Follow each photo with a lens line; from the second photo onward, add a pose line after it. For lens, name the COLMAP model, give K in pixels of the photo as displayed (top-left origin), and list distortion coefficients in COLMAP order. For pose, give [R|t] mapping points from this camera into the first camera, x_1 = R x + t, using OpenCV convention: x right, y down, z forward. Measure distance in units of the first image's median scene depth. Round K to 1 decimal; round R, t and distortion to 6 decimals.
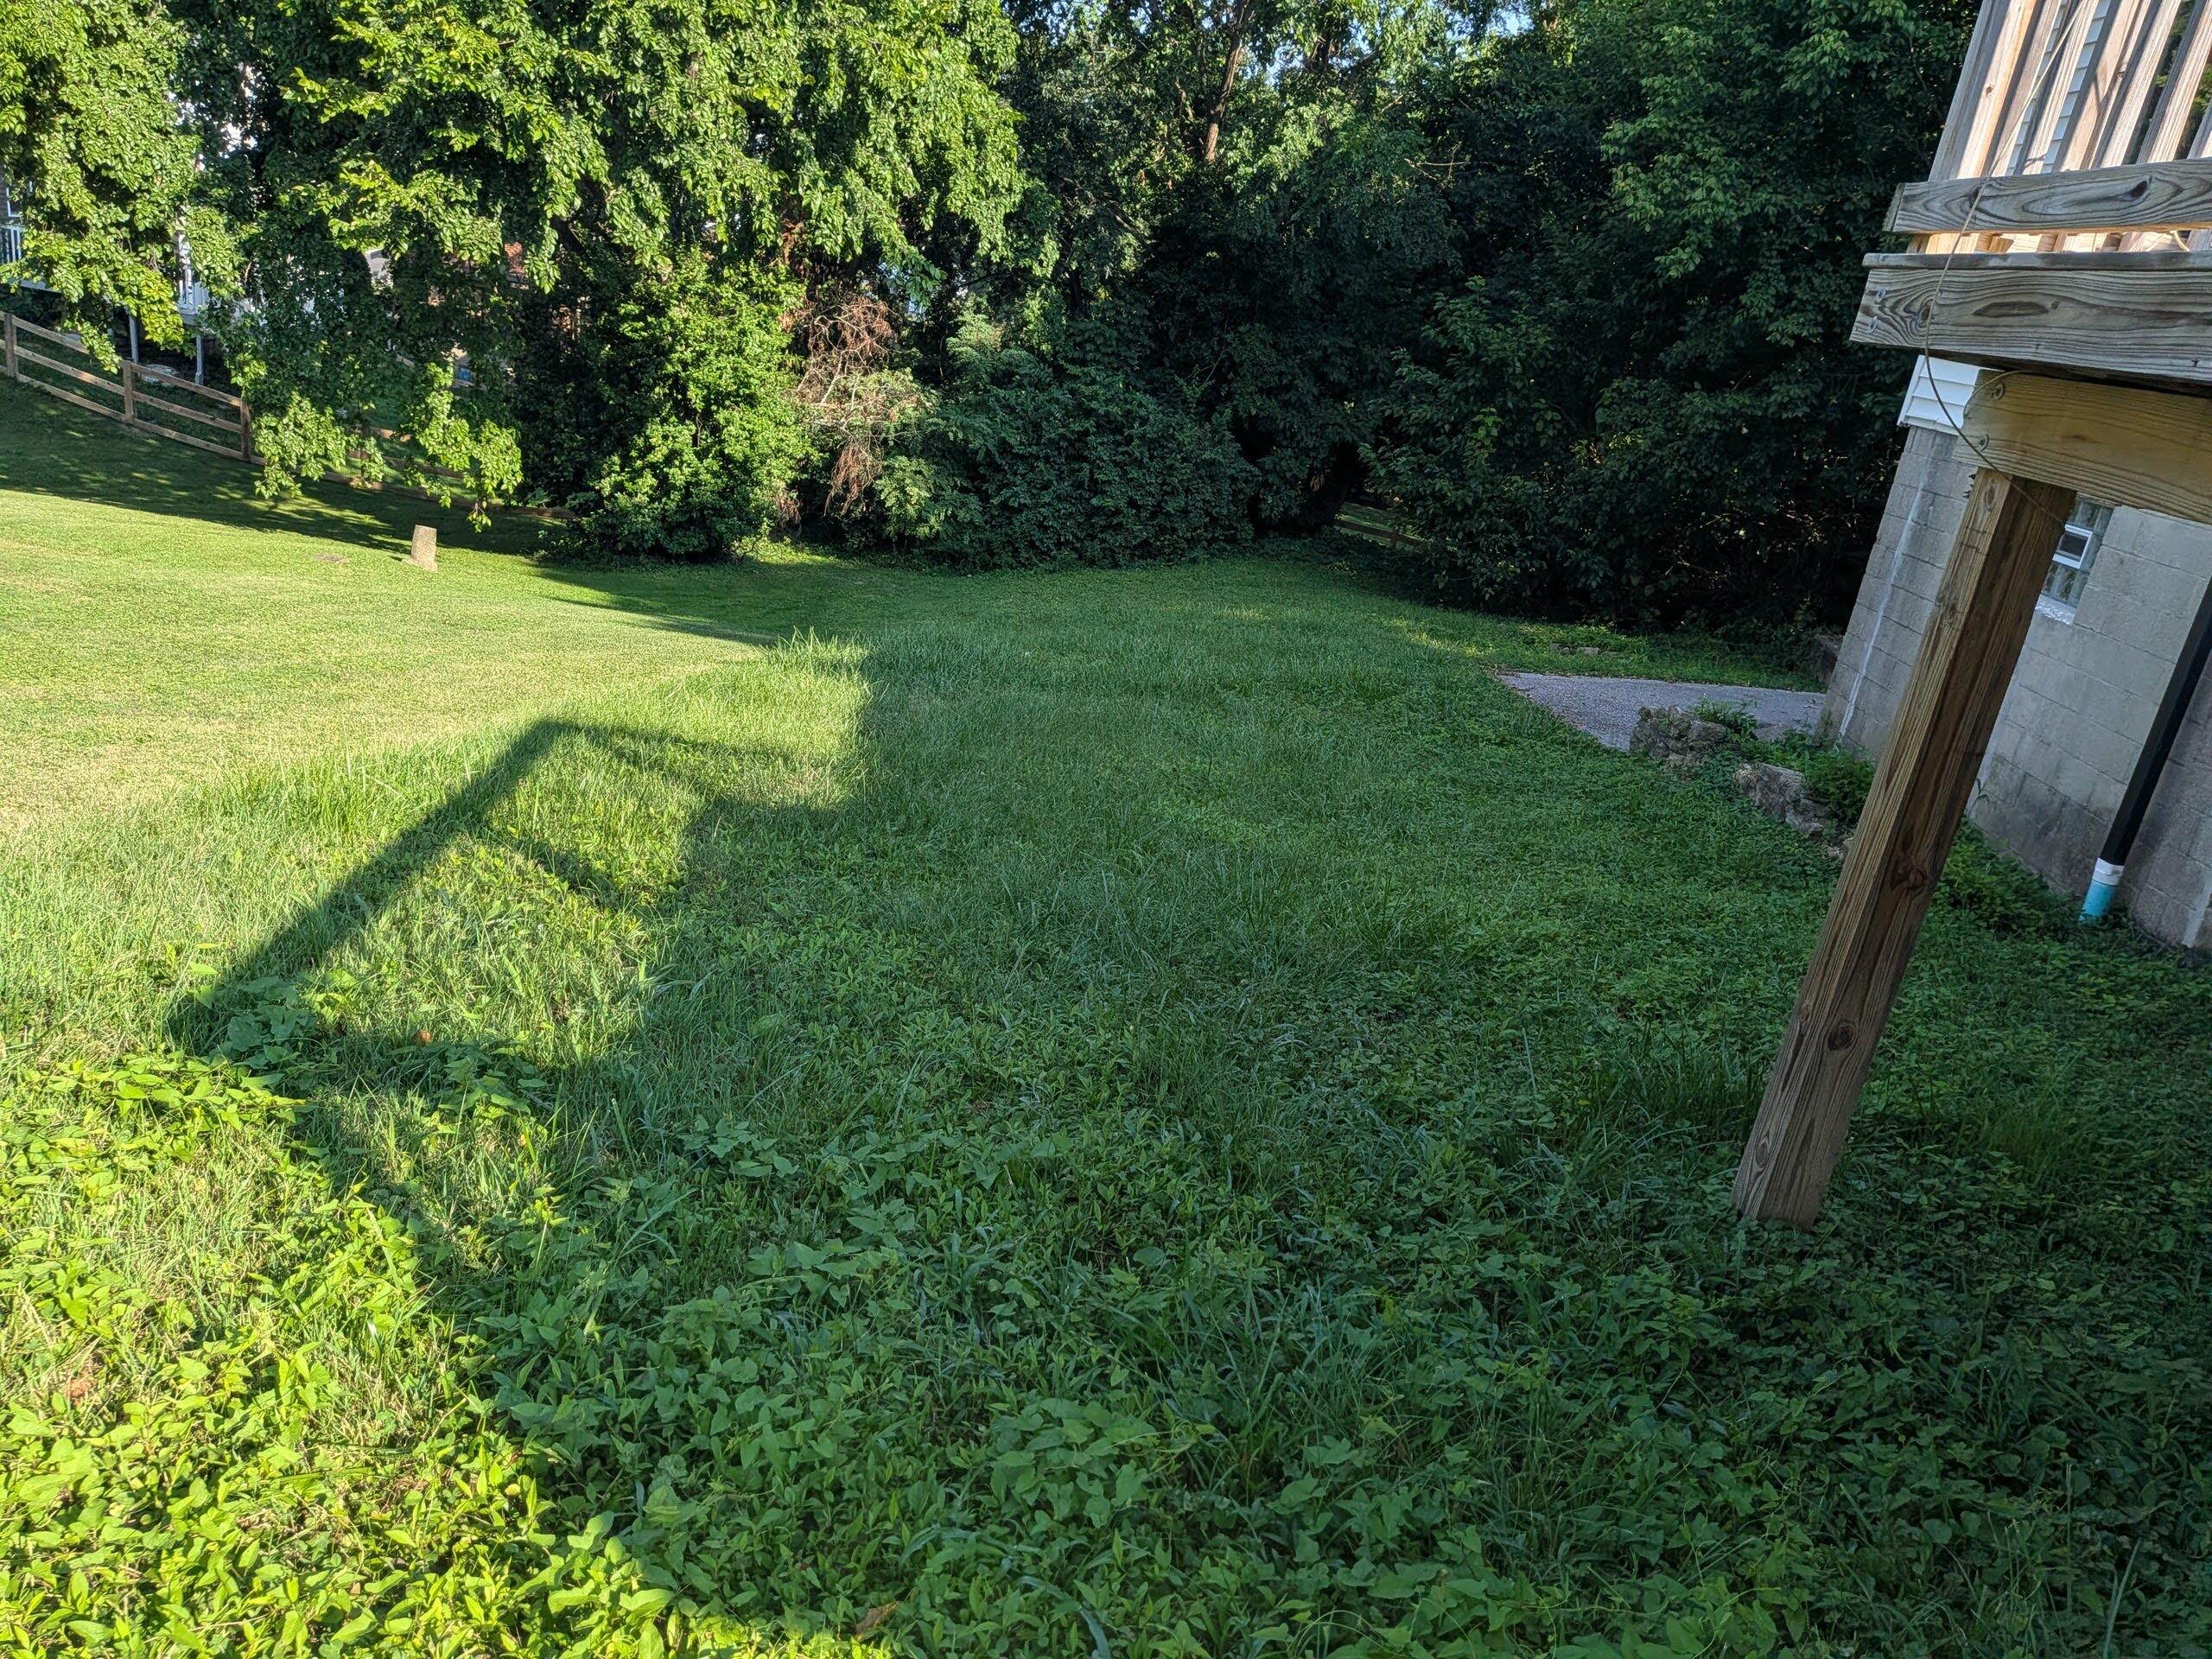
lens RADIAL K [[1563.0, 0, 1098.1], [0, 1563.0, 839.7], [0, 0, 1]] dist [-0.005756, -0.004514]
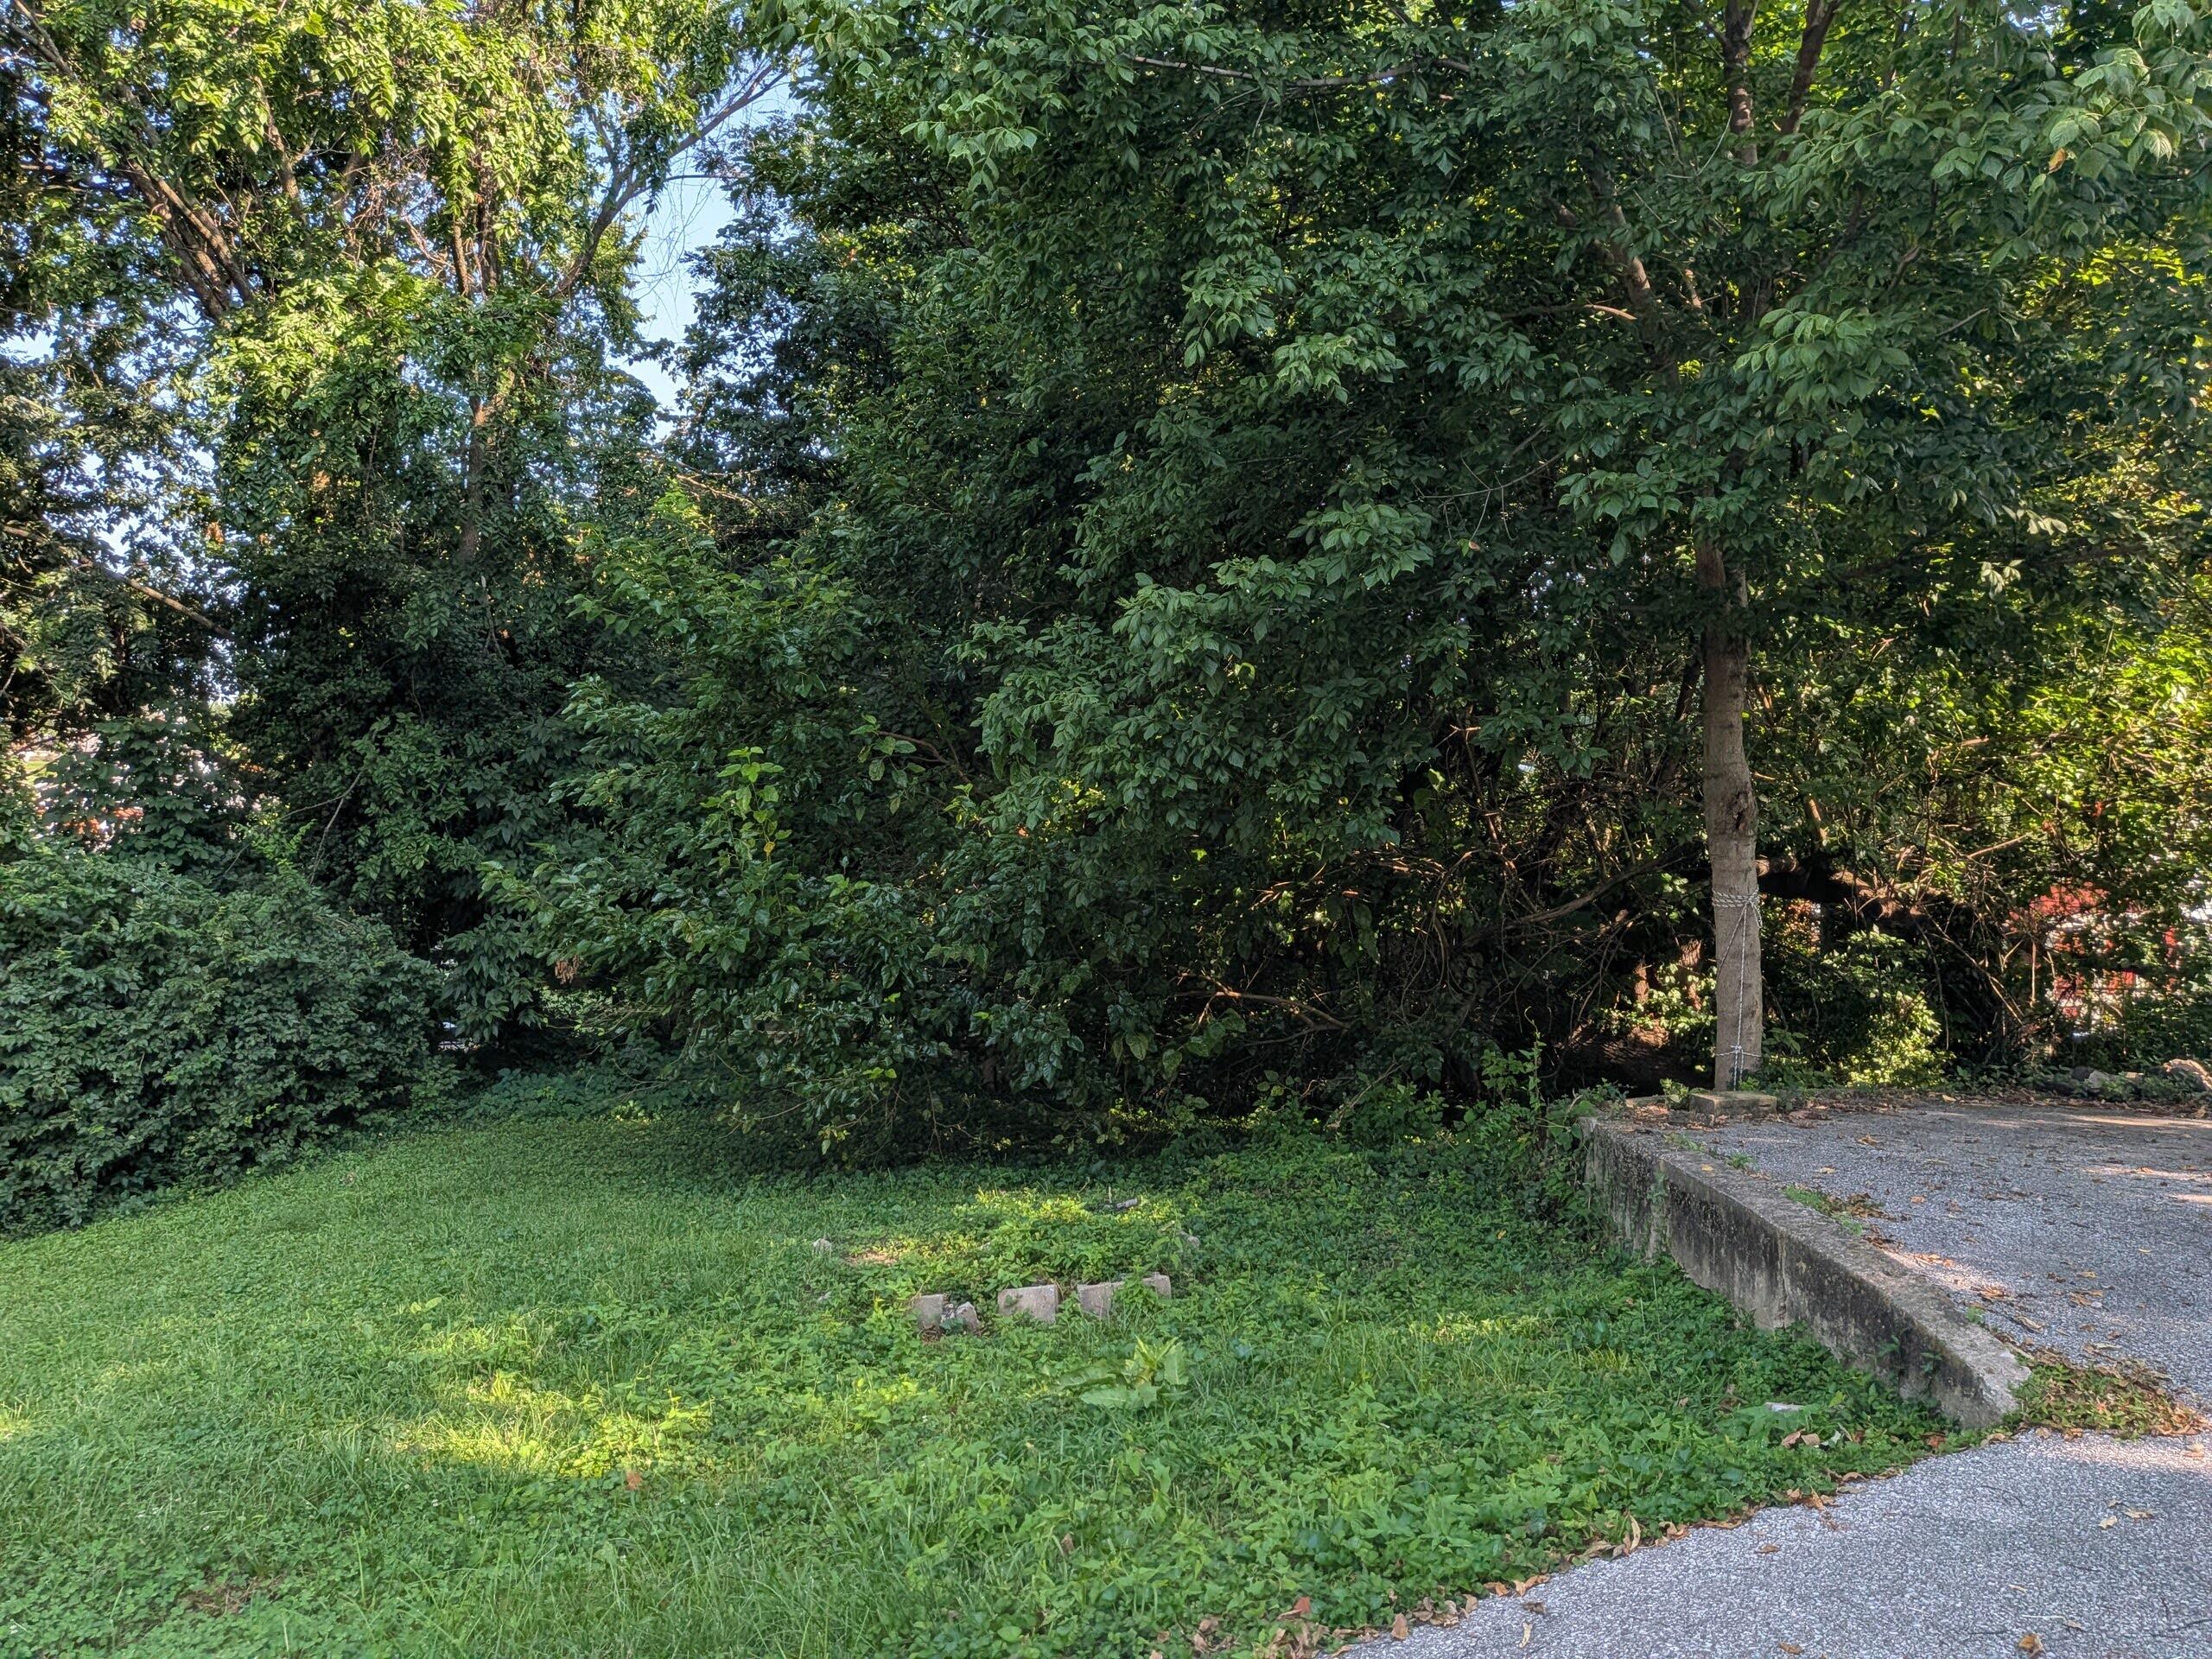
lens RADIAL K [[1563.0, 0, 1102.5], [0, 1563.0, 826.4], [0, 0, 1]] dist [-0.005756, -0.004514]
pose [[0.946911, -0.147126, 0.285855, 0.209901], [0.228572, 0.933355, -0.276773, -0.101238], [-0.226084, 0.327418, 0.917433, 0.552025]]
